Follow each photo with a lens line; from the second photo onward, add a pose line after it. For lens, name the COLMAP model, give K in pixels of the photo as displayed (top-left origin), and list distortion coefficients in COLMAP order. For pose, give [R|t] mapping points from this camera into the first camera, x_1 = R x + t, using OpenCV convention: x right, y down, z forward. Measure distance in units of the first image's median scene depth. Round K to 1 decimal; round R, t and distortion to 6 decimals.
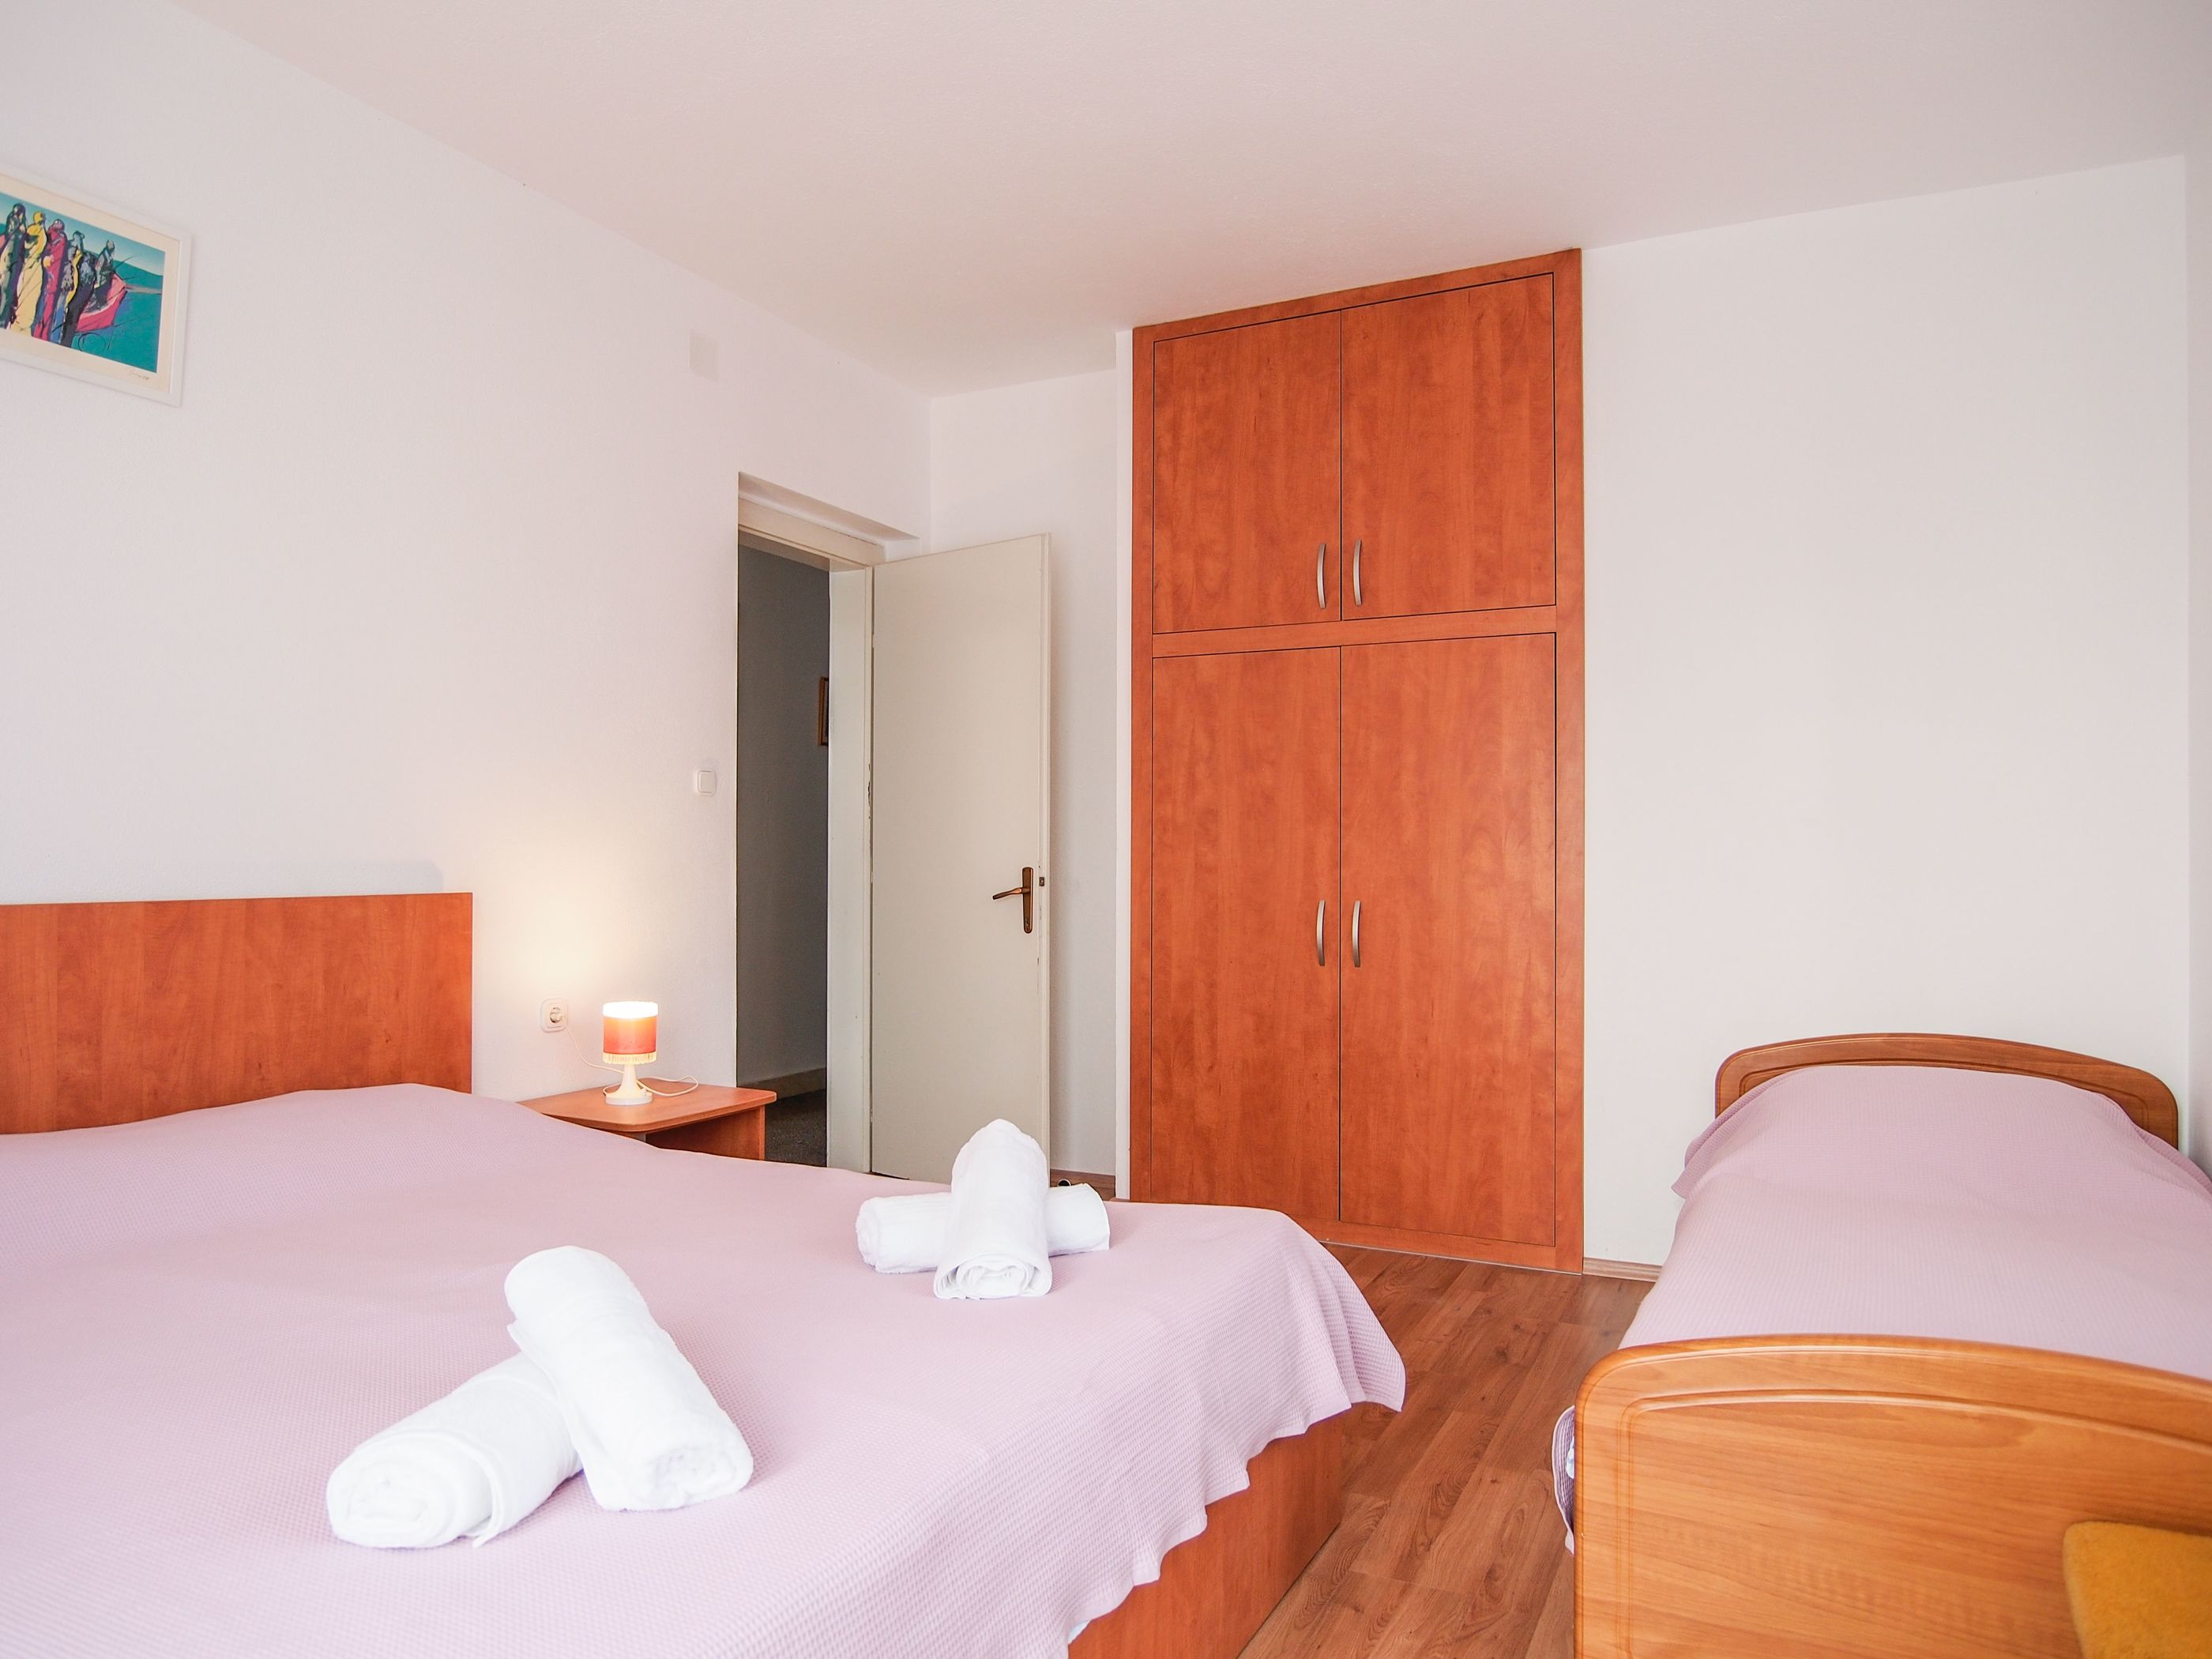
lens RADIAL K [[1457.2, 0, 1084.4], [0, 1457.2, 820.7], [0, 0, 1]] dist [-0.027585, 0.002709]
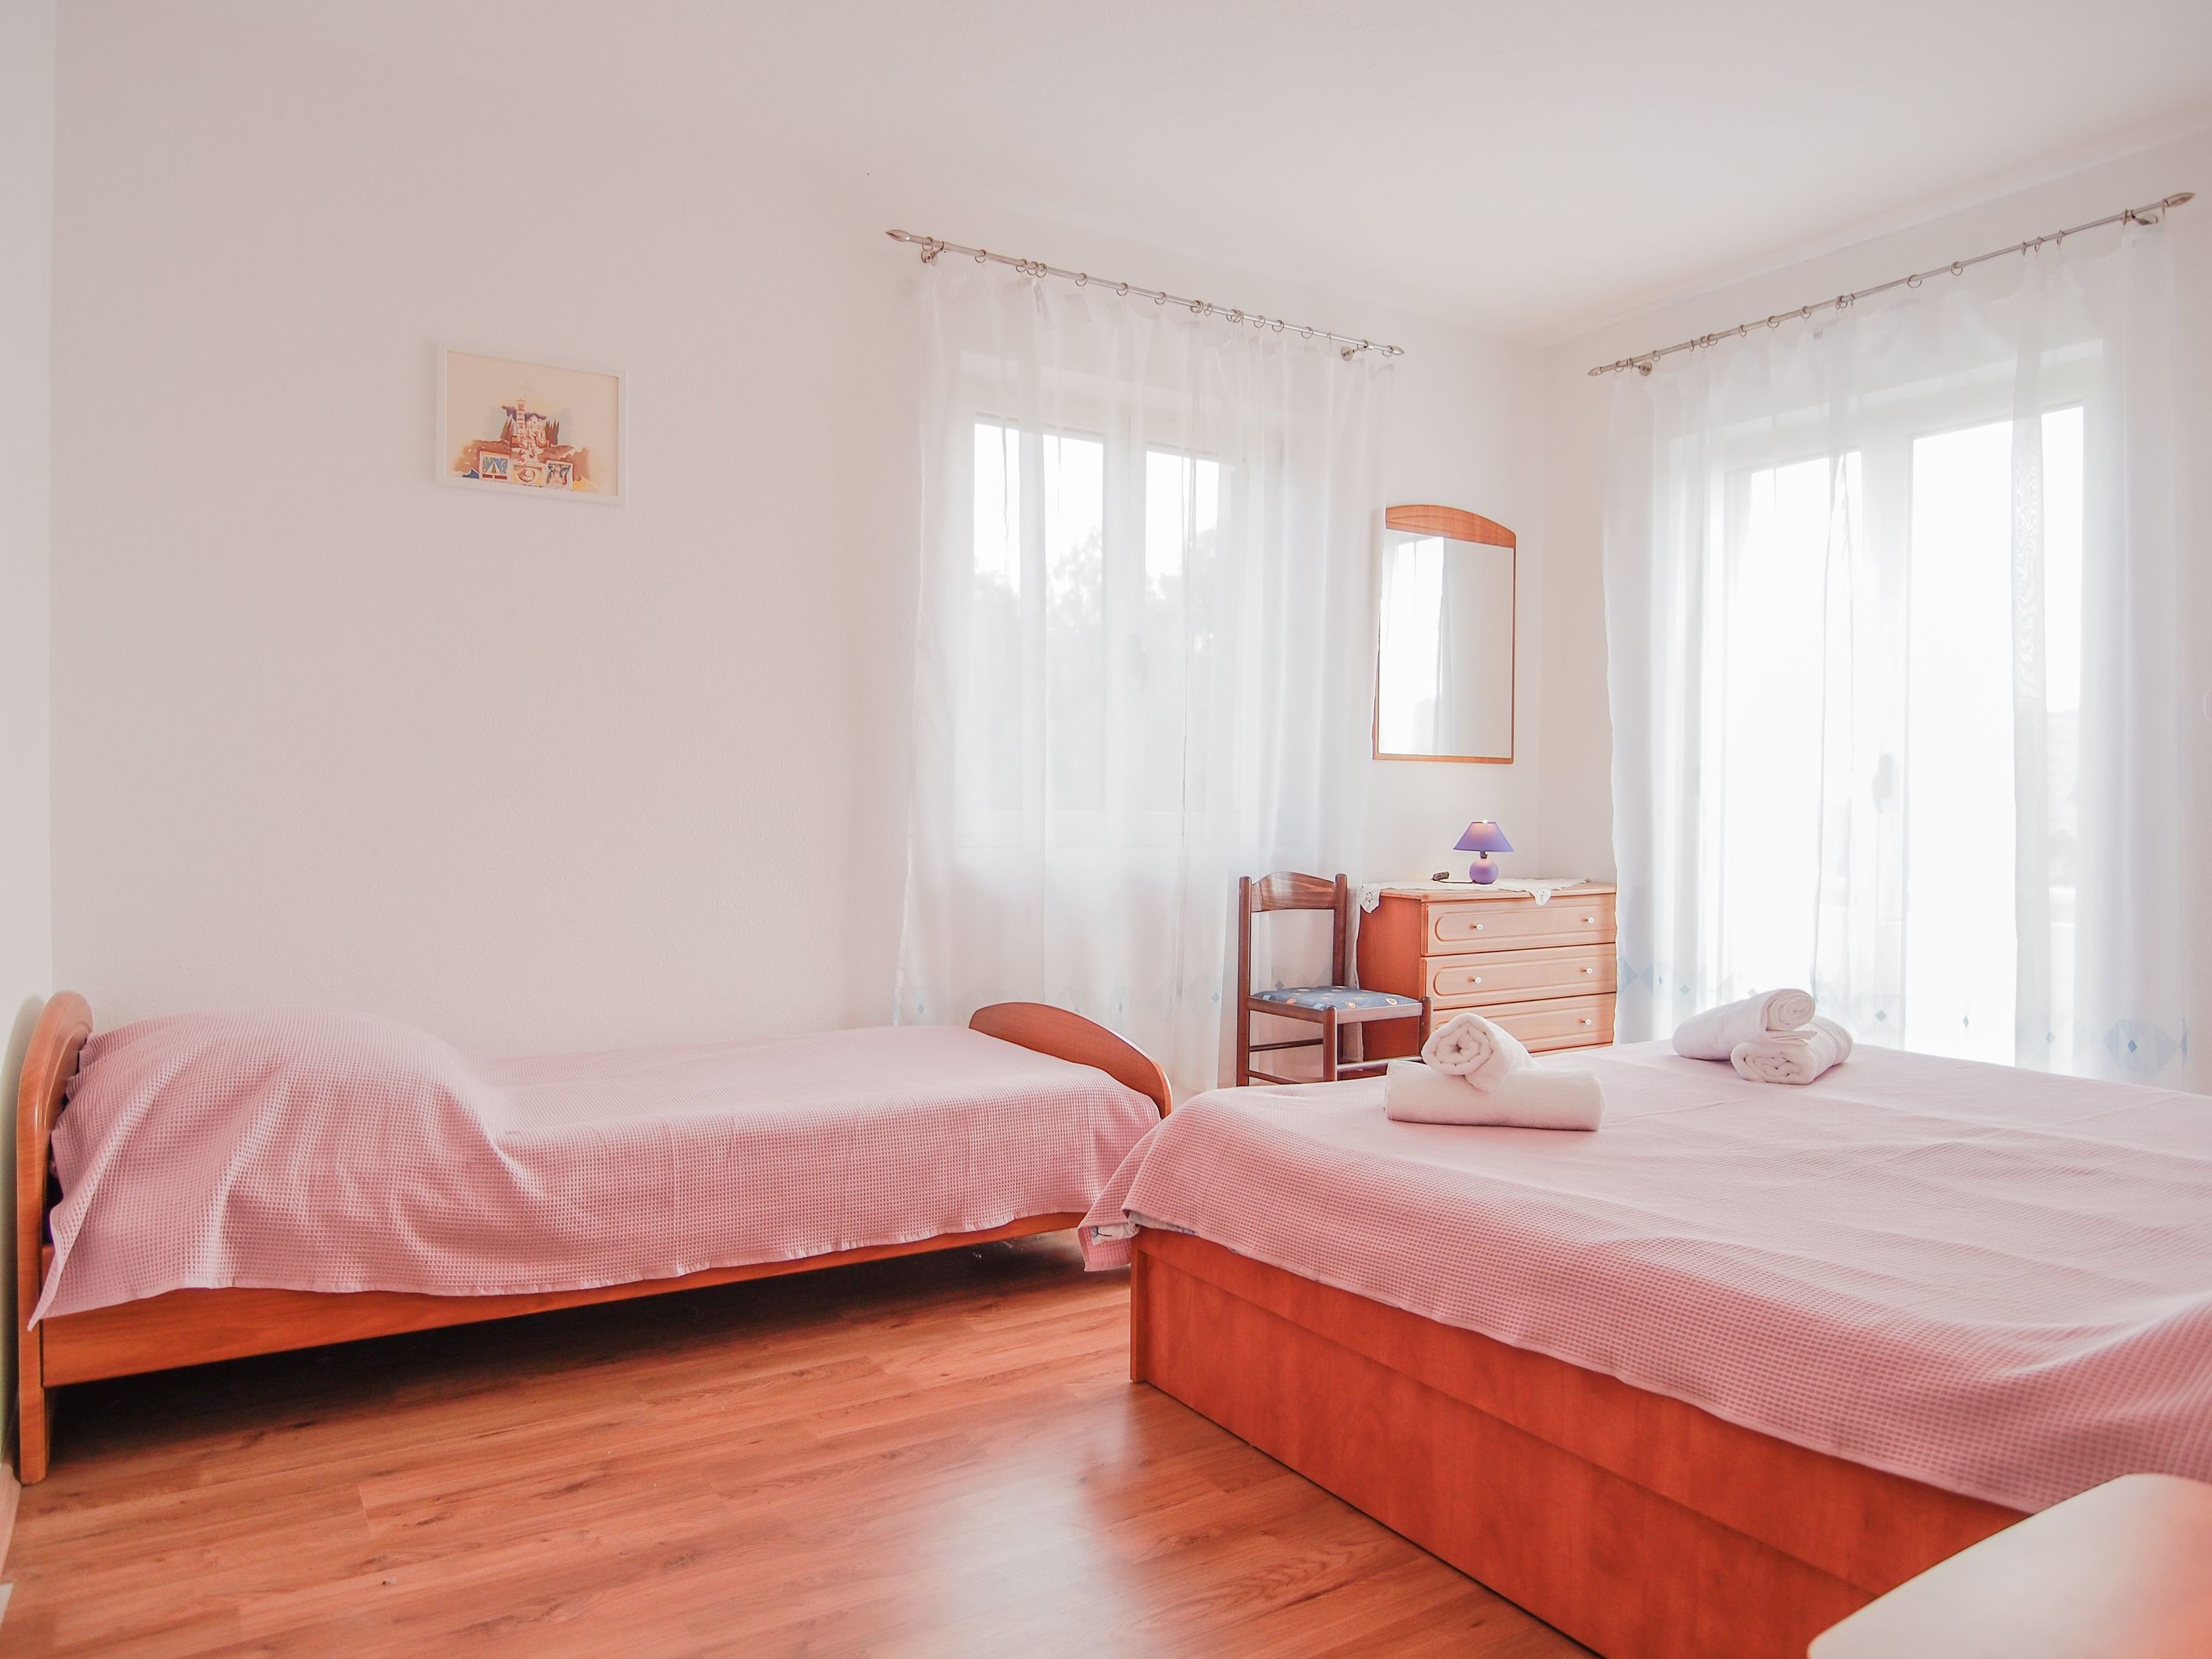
lens RADIAL K [[1457.2, 0, 1084.4], [0, 1457.2, 820.7], [0, 0, 1]] dist [-0.027585, 0.002709]
pose [[-0.851295, -0.015626, 0.524455, -0.283440], [-0.022284, 0.999731, -0.006384, 0.056904], [-0.524214, -0.017122, -0.851415, 1.546929]]
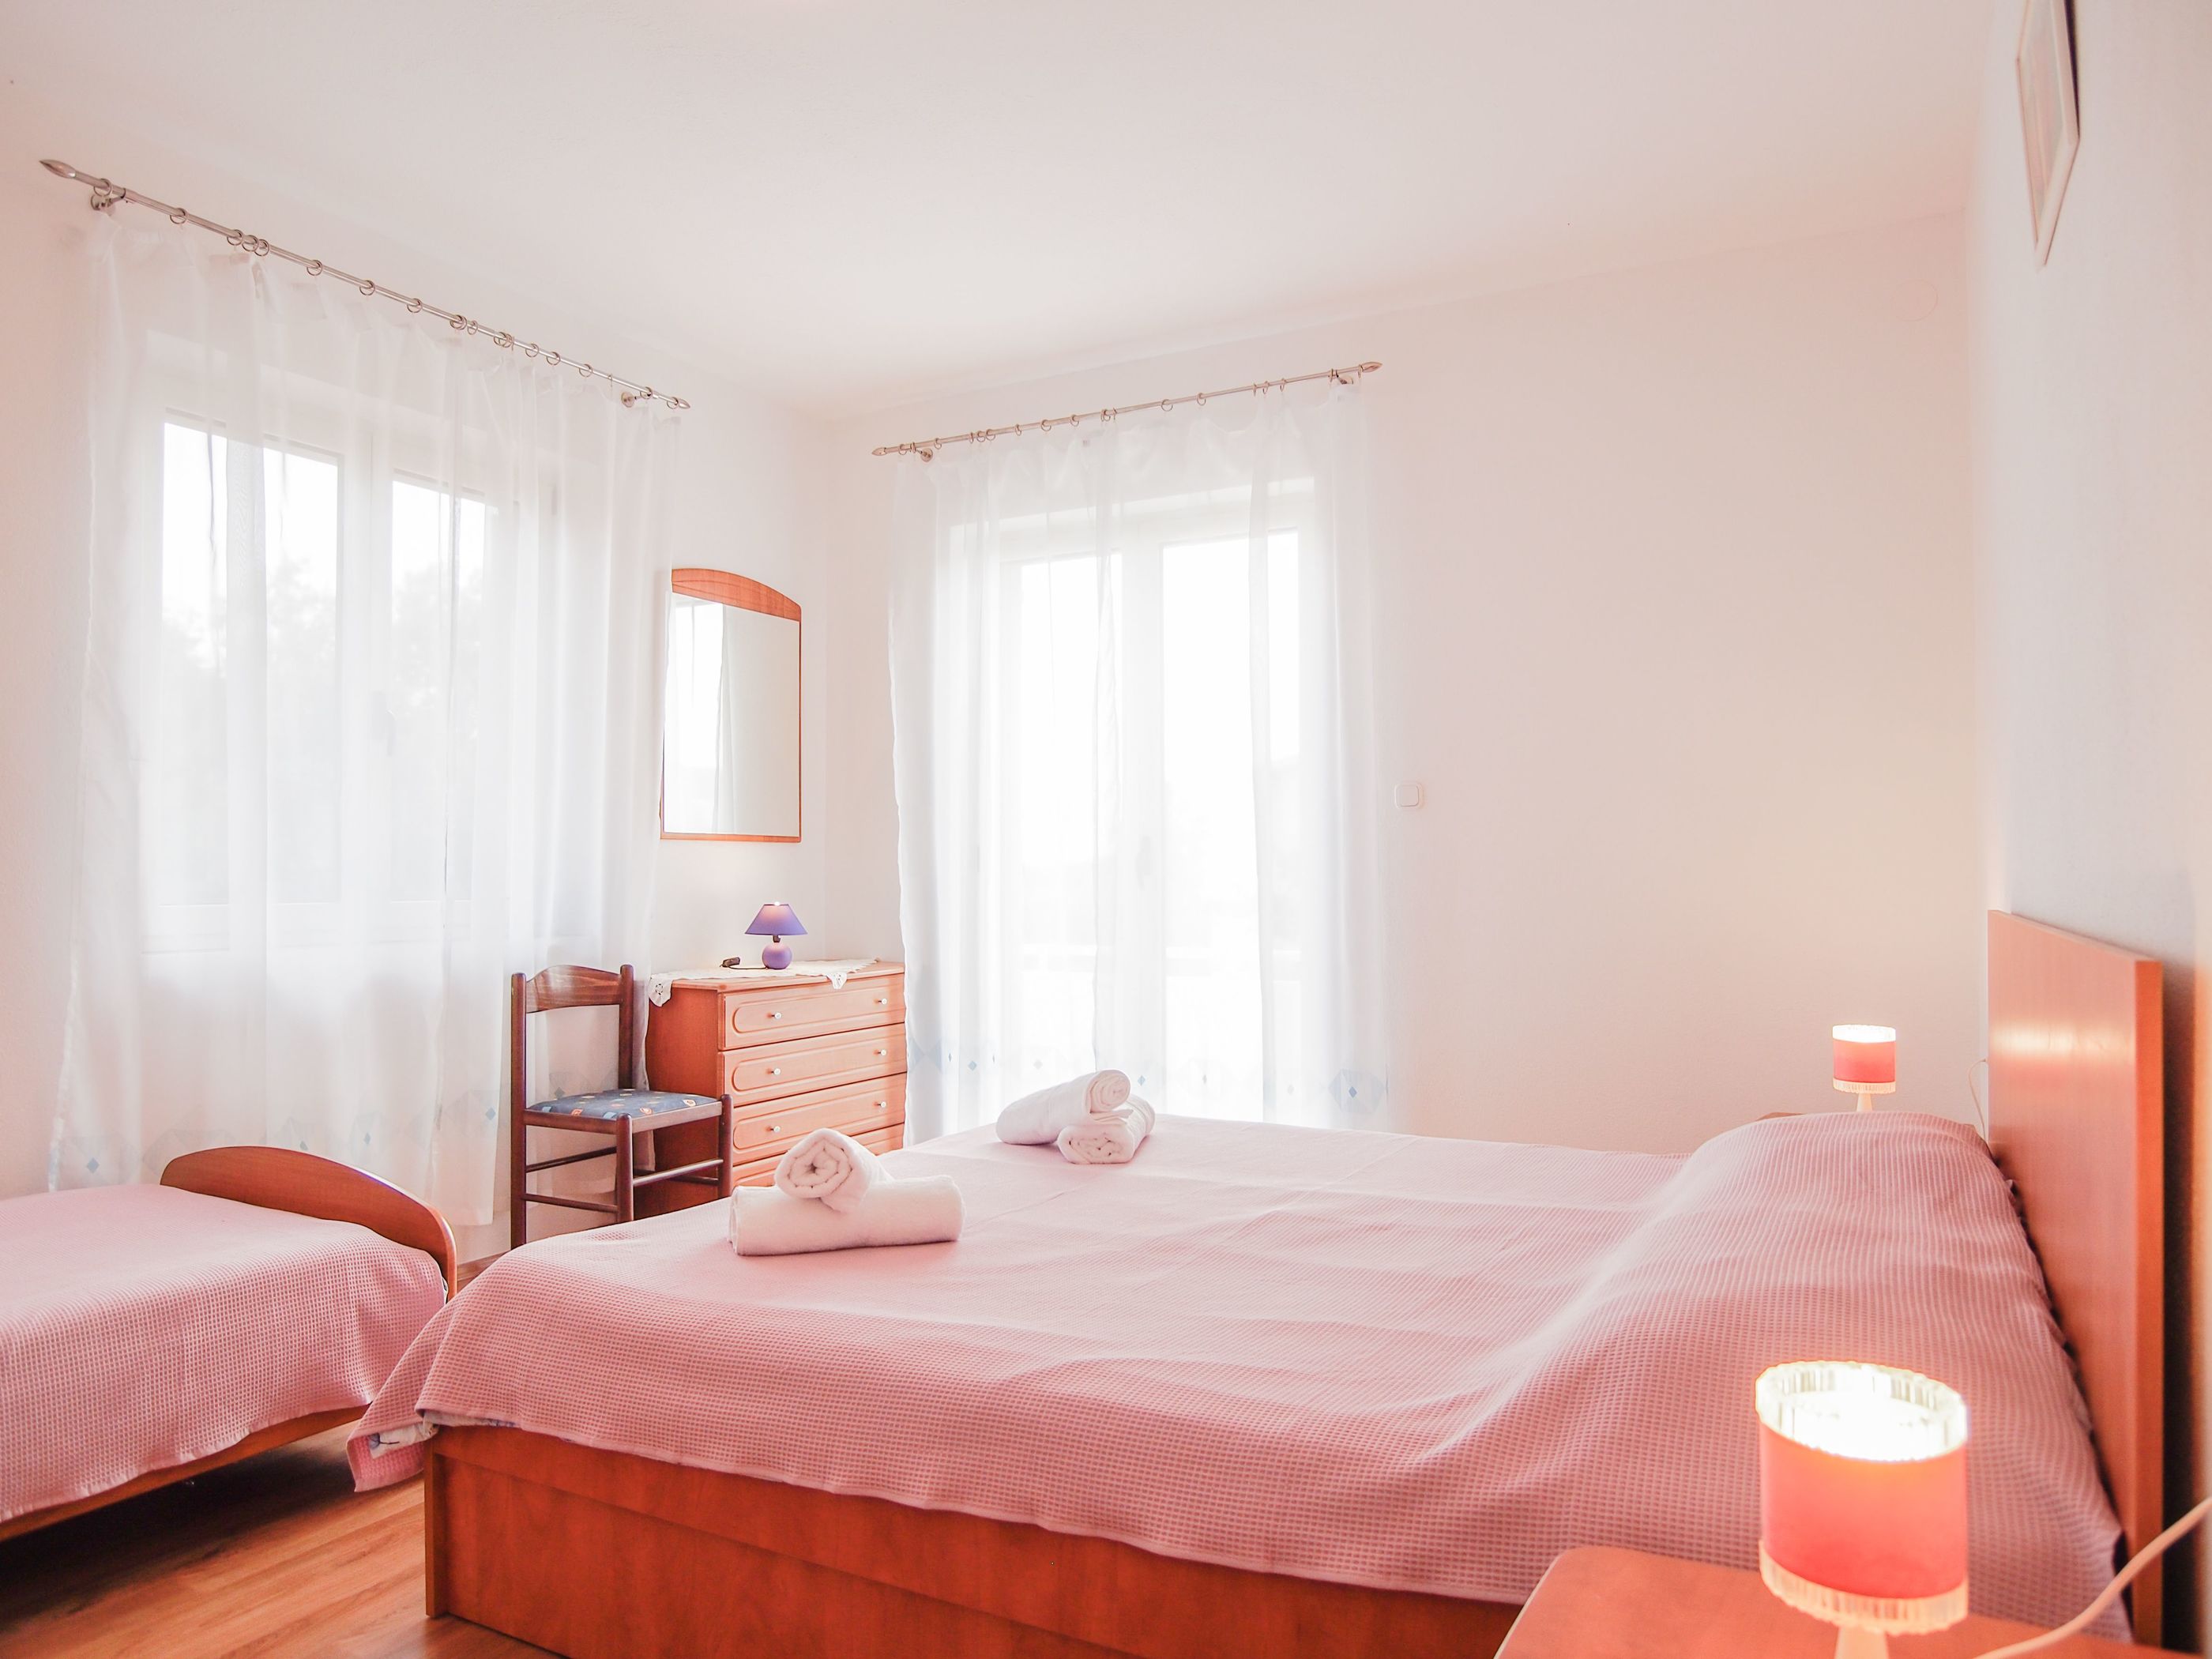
lens RADIAL K [[1477.5, 0, 1089.0], [0, 1477.5, 849.4], [0, 0, 1]] dist [-0.037902, 0.011749]
pose [[-0.999255, 0.001073, 0.038587, -0.207086], [-0.000439, 0.999233, -0.039150, 0.040974], [-0.038599, -0.039138, -0.998488, 1.495867]]
